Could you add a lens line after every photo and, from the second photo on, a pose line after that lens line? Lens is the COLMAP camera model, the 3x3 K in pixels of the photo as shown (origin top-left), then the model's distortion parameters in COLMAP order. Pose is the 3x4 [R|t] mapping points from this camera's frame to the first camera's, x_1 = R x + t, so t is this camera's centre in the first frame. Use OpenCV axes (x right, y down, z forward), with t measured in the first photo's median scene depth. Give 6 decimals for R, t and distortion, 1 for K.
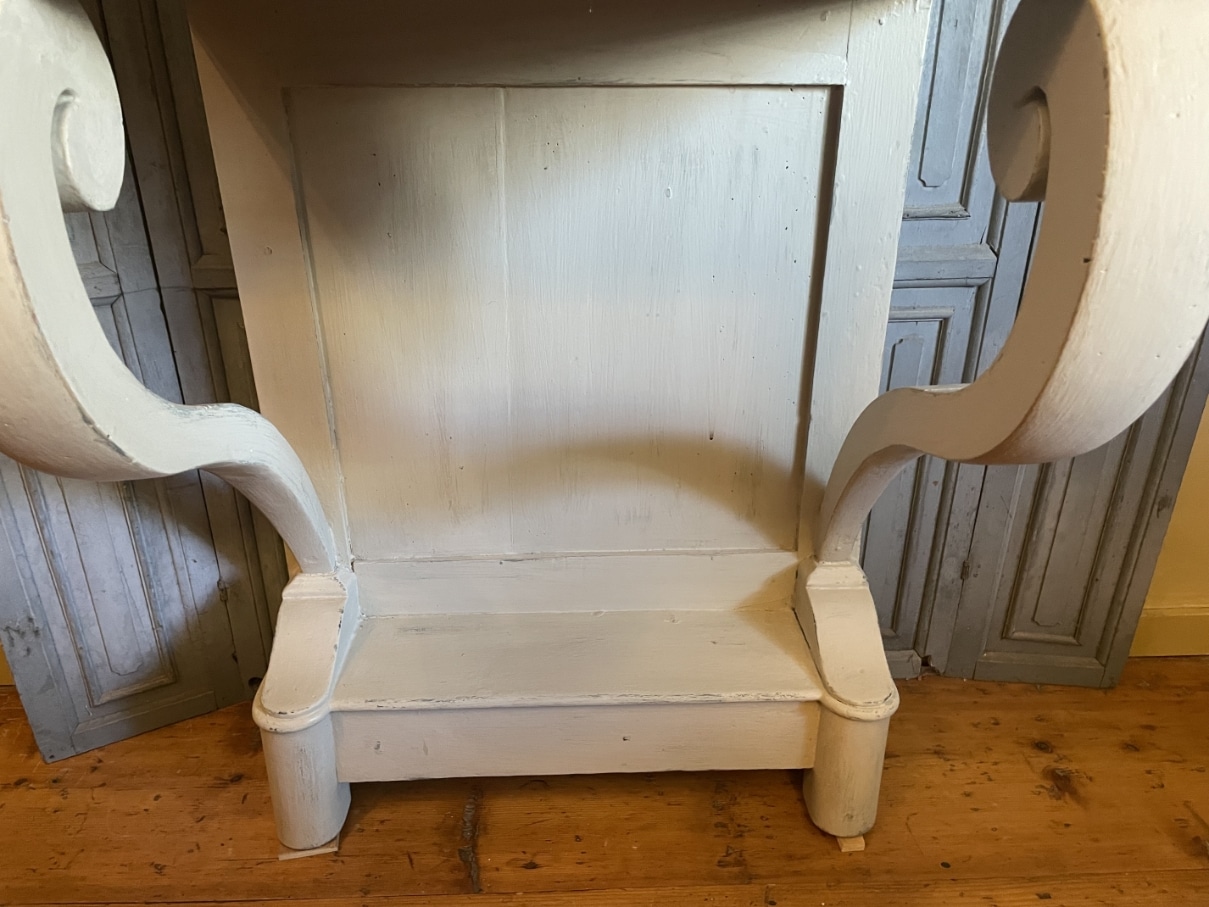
lens RADIAL K [[928.7, 0, 593.9], [0, 928.7, 434.9], [0, 0, 1]] dist [0.068650, -0.087083]
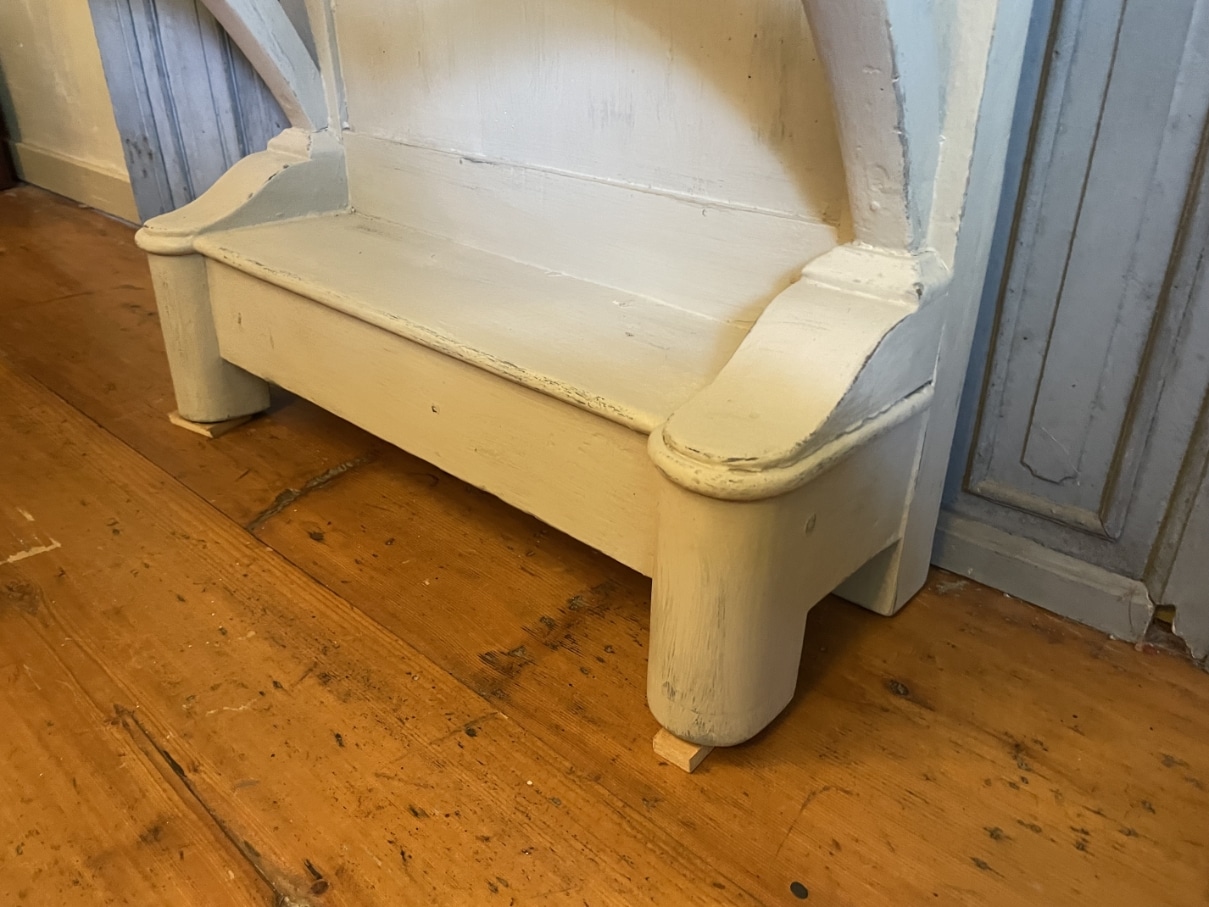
lens RADIAL K [[928.7, 0, 606.0], [0, 928.7, 438.2], [0, 0, 1]] dist [0.068650, -0.087083]
pose [[0.715994, 0.322356, -0.619225, 0.487834], [-0.292011, 0.943973, 0.153769, 0.196005], [0.634100, 0.070723, 0.770010, 0.541545]]
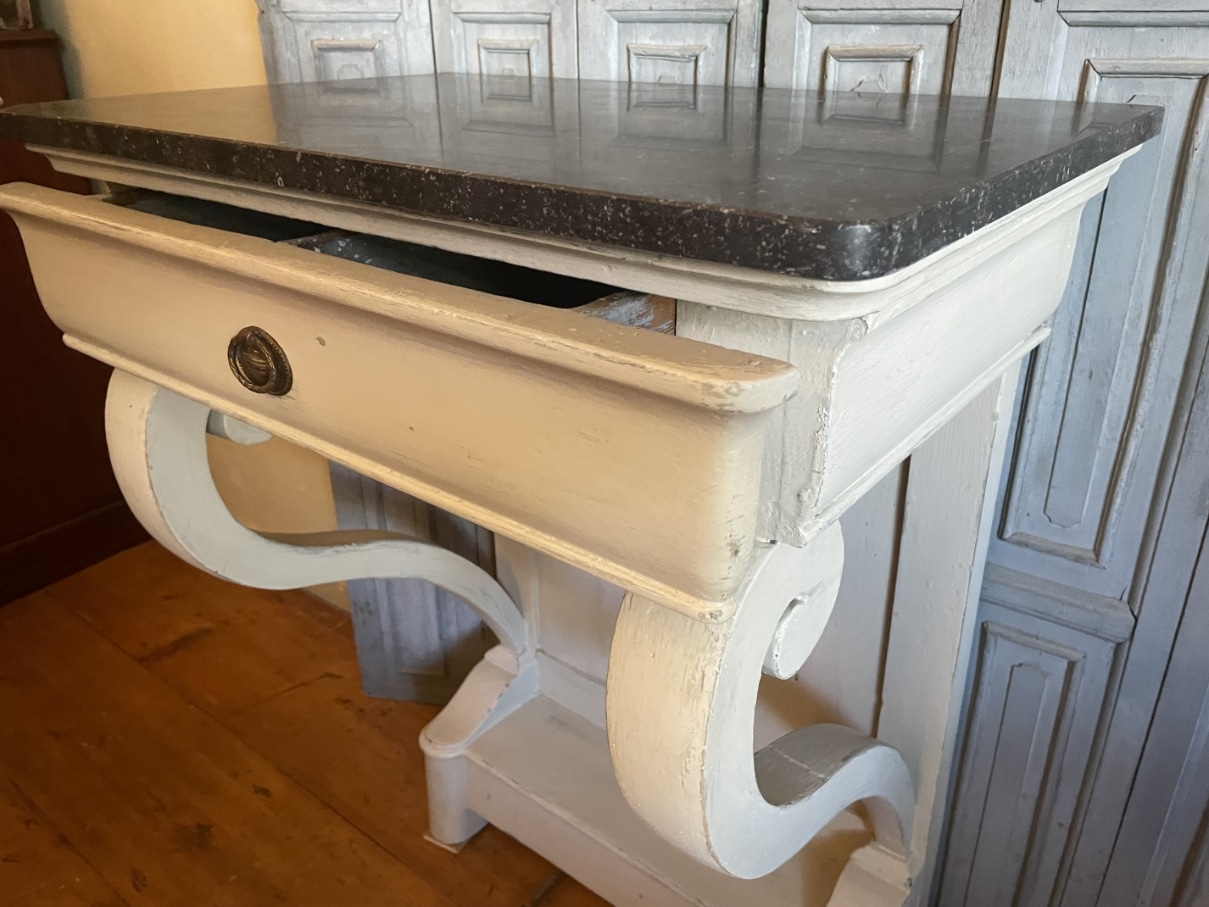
lens RADIAL K [[928.7, 0, 617.5], [0, 928.7, 429.1], [0, 0, 1]] dist [0.068650, -0.087083]
pose [[0.770432, 0.260067, -0.582065, 0.497364], [-0.269281, 0.960318, 0.072645, -0.281903], [0.577860, 0.100771, 0.809890, -0.009187]]
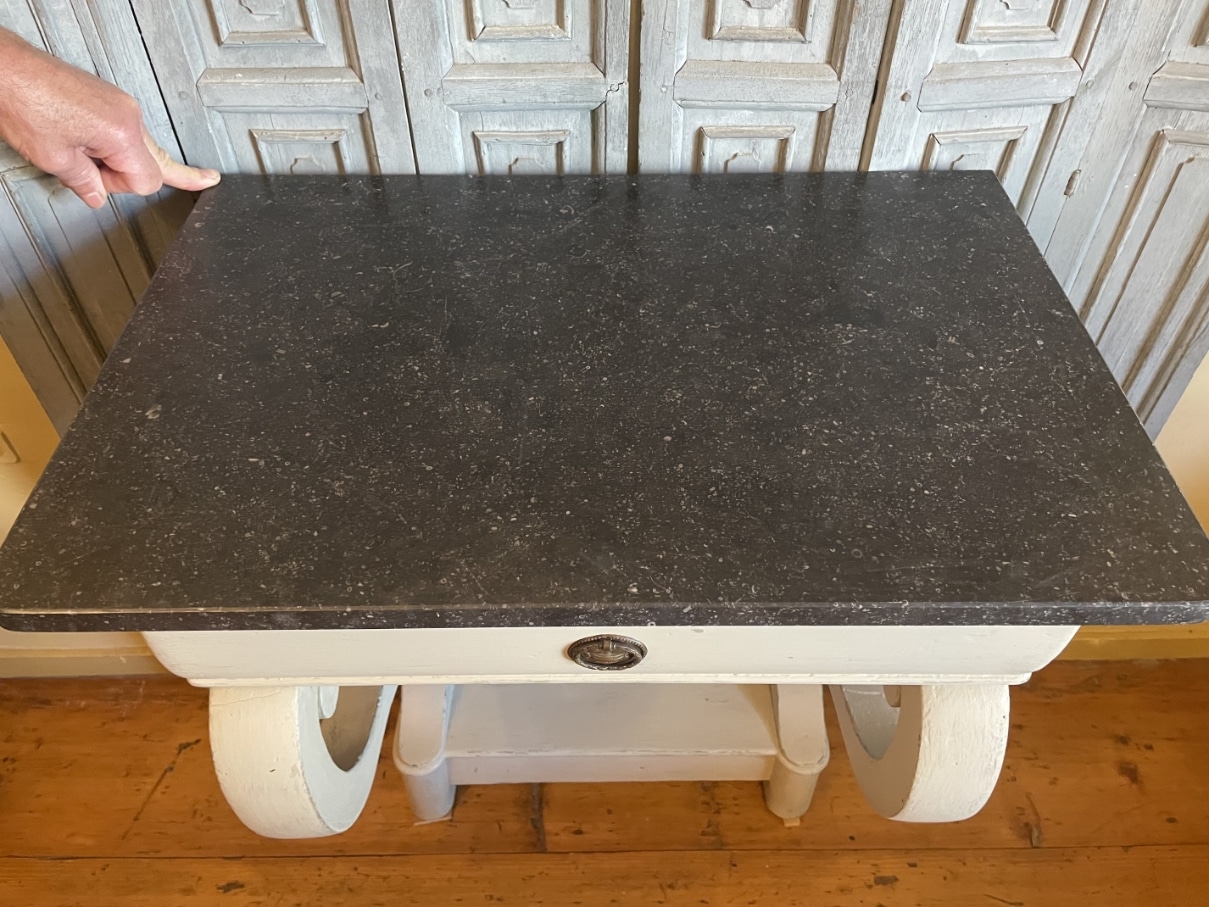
lens RADIAL K [[928.7, 0, 603.5], [0, 928.7, 430.7], [0, 0, 1]] dist [0.068650, -0.087083]
pose [[0.999707, 0.017830, -0.016375, -0.012284], [-0.011155, 0.939608, 0.342071, -0.634533], [0.021485, -0.341788, 0.939531, -0.195303]]
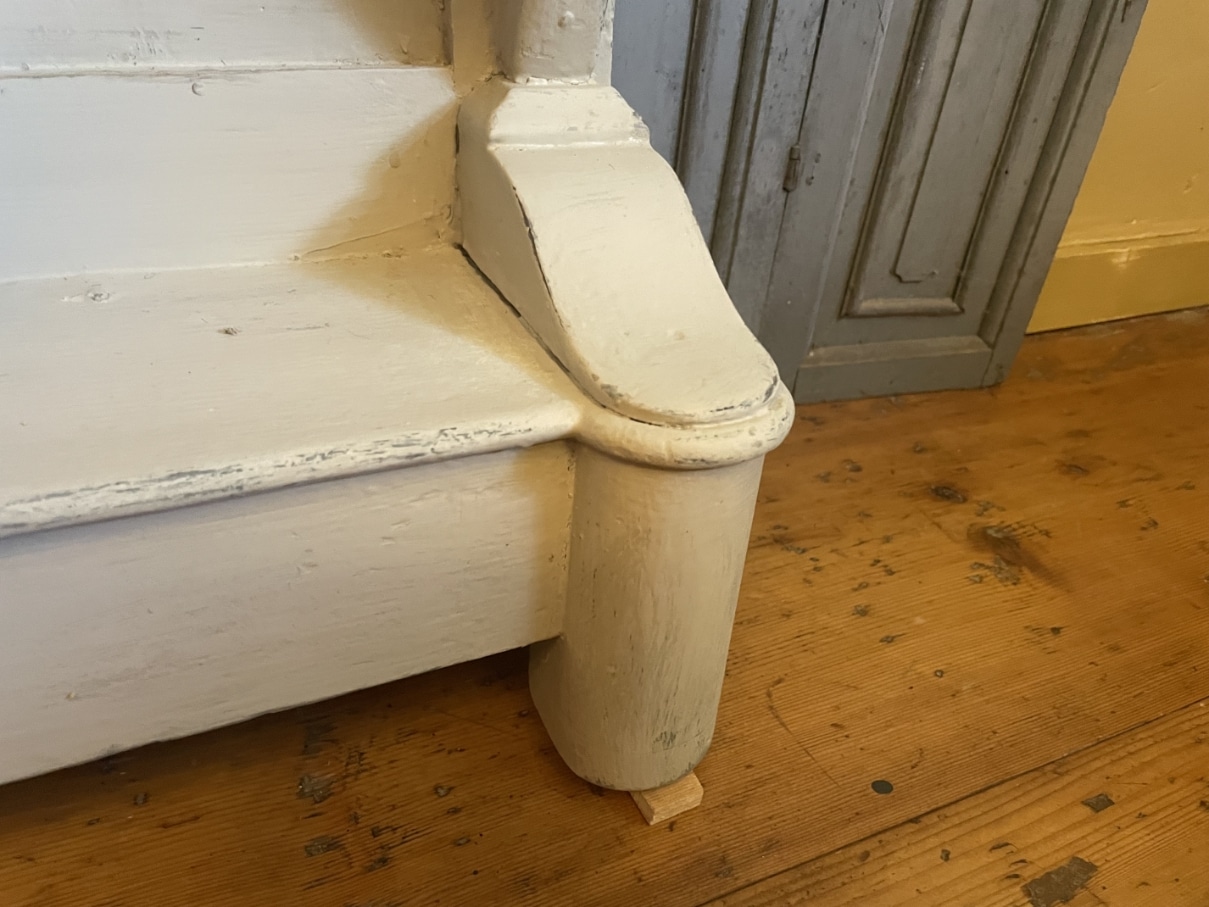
lens RADIAL K [[928.7, 0, 588.4], [0, 928.7, 440.0], [0, 0, 1]] dist [0.068650, -0.087083]
pose [[0.923550, -0.143495, 0.355619, 0.121147], [0.088120, 0.981947, 0.167374, 0.212744], [-0.373217, -0.123241, 0.919522, 0.645858]]
